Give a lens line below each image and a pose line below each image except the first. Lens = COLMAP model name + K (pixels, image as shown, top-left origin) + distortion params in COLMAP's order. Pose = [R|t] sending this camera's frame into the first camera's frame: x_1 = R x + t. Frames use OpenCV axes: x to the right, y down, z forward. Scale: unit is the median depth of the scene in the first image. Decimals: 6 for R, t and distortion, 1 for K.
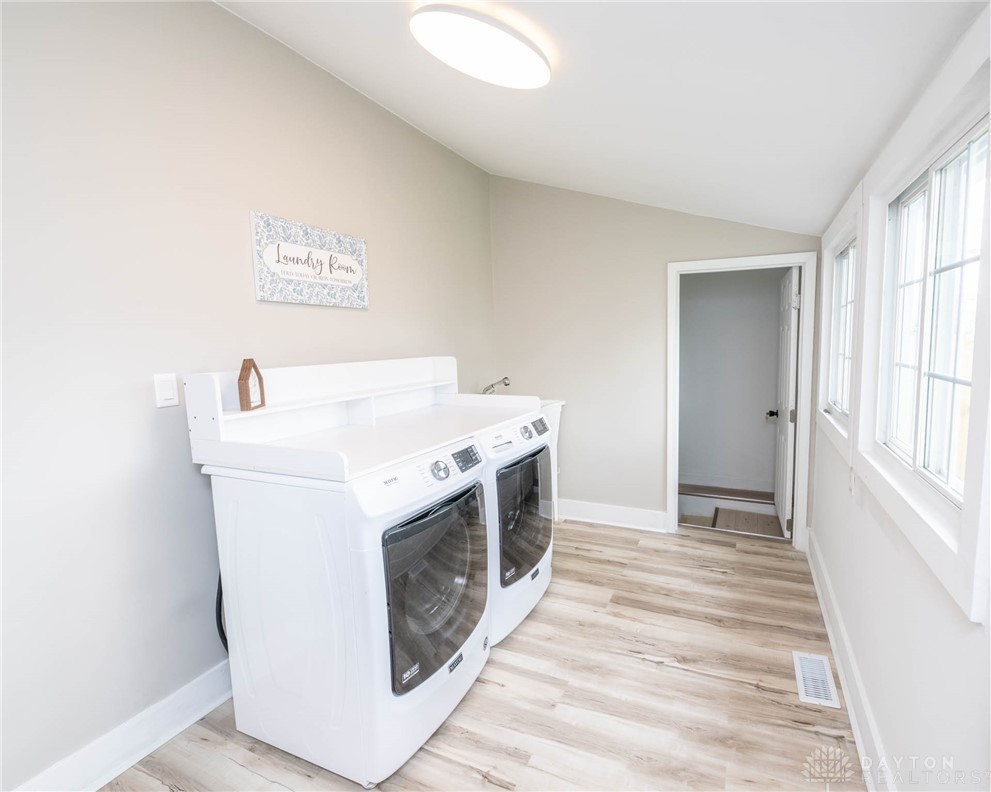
lens RADIAL K [[473.7, 0, 551.8], [0, 473.7, 392.9], [0, 0, 1]] dist [-0.002617, 0.000353]
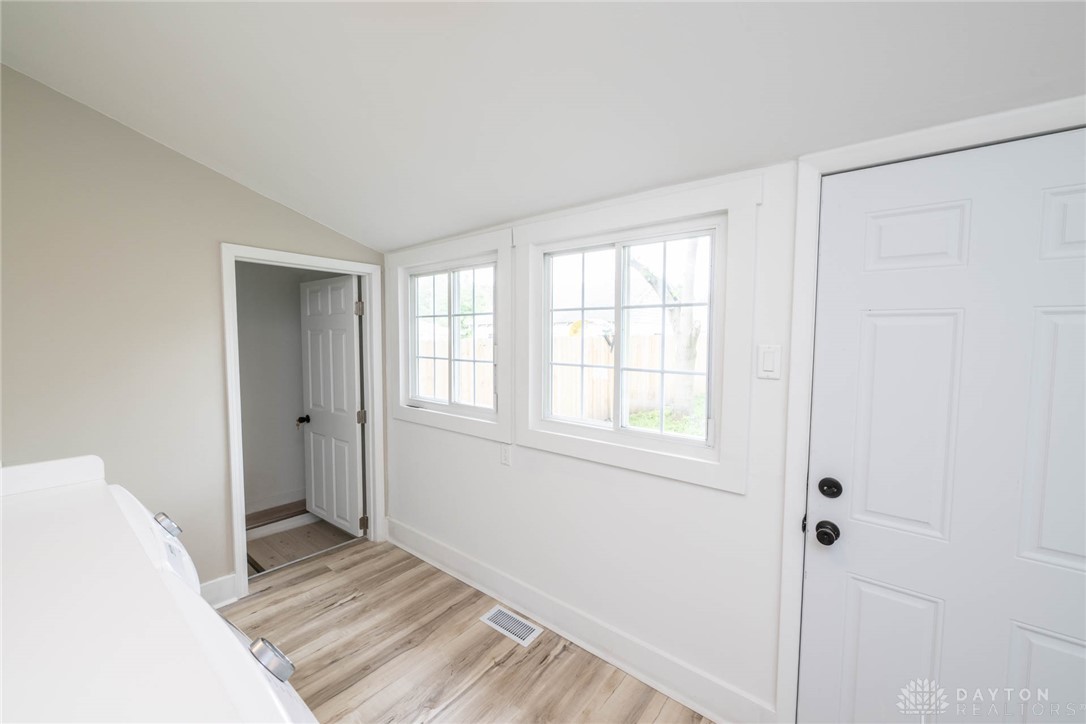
lens RADIAL K [[428.0, 0, 542.7], [0, 428.0, 358.4], [0, 0, 1]] dist [-0.000097, 0.000048]
pose [[0.284441, -0.026927, 0.958315, -0.383722], [0.095035, 0.995474, -0.000236, -0.057178], [-0.953971, 0.091141, 0.285713, 0.466069]]
